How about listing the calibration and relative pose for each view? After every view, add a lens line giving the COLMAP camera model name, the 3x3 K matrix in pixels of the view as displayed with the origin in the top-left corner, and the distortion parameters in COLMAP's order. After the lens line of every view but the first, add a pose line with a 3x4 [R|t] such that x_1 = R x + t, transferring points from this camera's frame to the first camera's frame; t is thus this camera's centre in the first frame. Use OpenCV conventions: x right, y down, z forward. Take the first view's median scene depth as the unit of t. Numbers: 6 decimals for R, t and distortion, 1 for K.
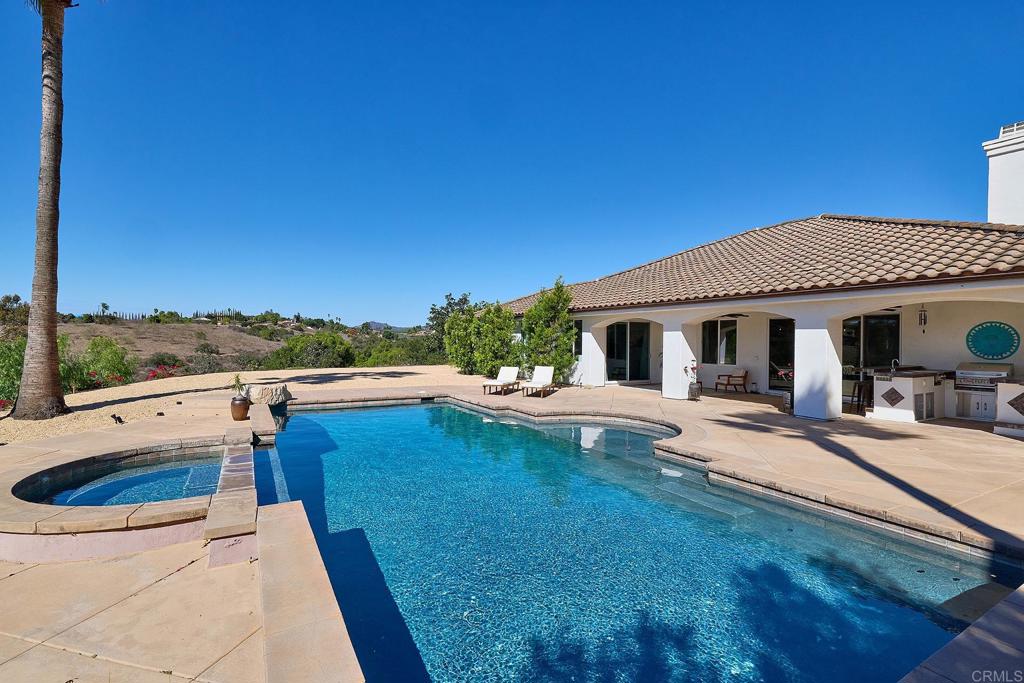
lens RADIAL K [[468.6, 0, 513.6], [0, 468.6, 340.3], [0, 0, 1]] dist [0.002689, -0.000314]
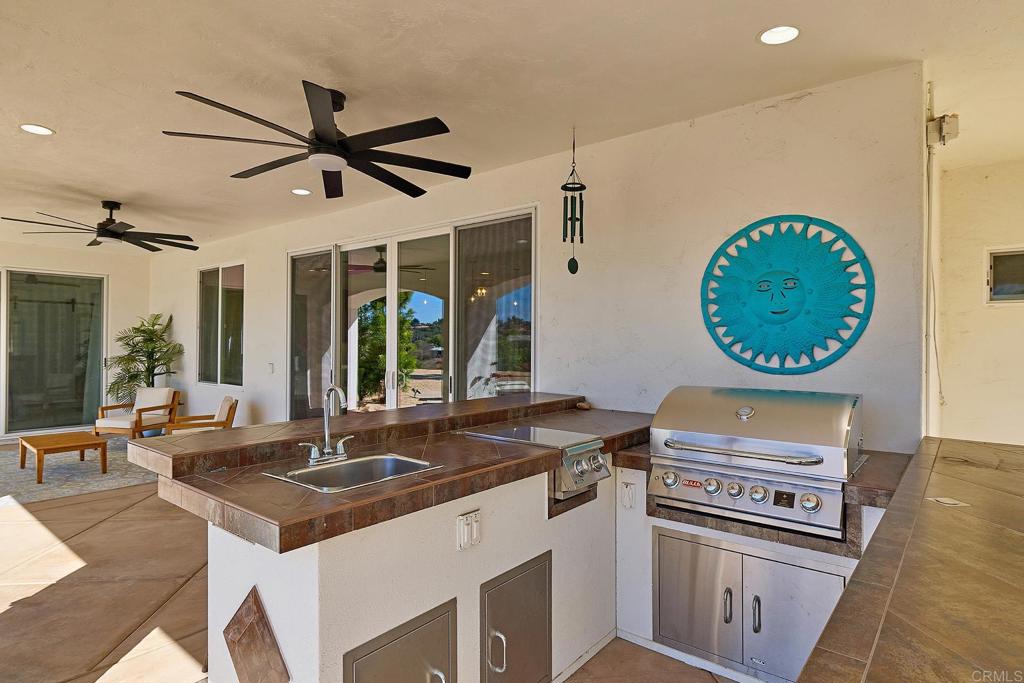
lens RADIAL K [[549.5, 0, 511.7], [0, 549.5, 340.4], [0, 0, 1]] dist [0.004673, 0.000781]
pose [[0.940784, -0.005900, 0.338956, 0.795527], [0.005259, 0.999982, 0.002809, 0.022852], [-0.338967, -0.000860, 0.940798, 0.783102]]
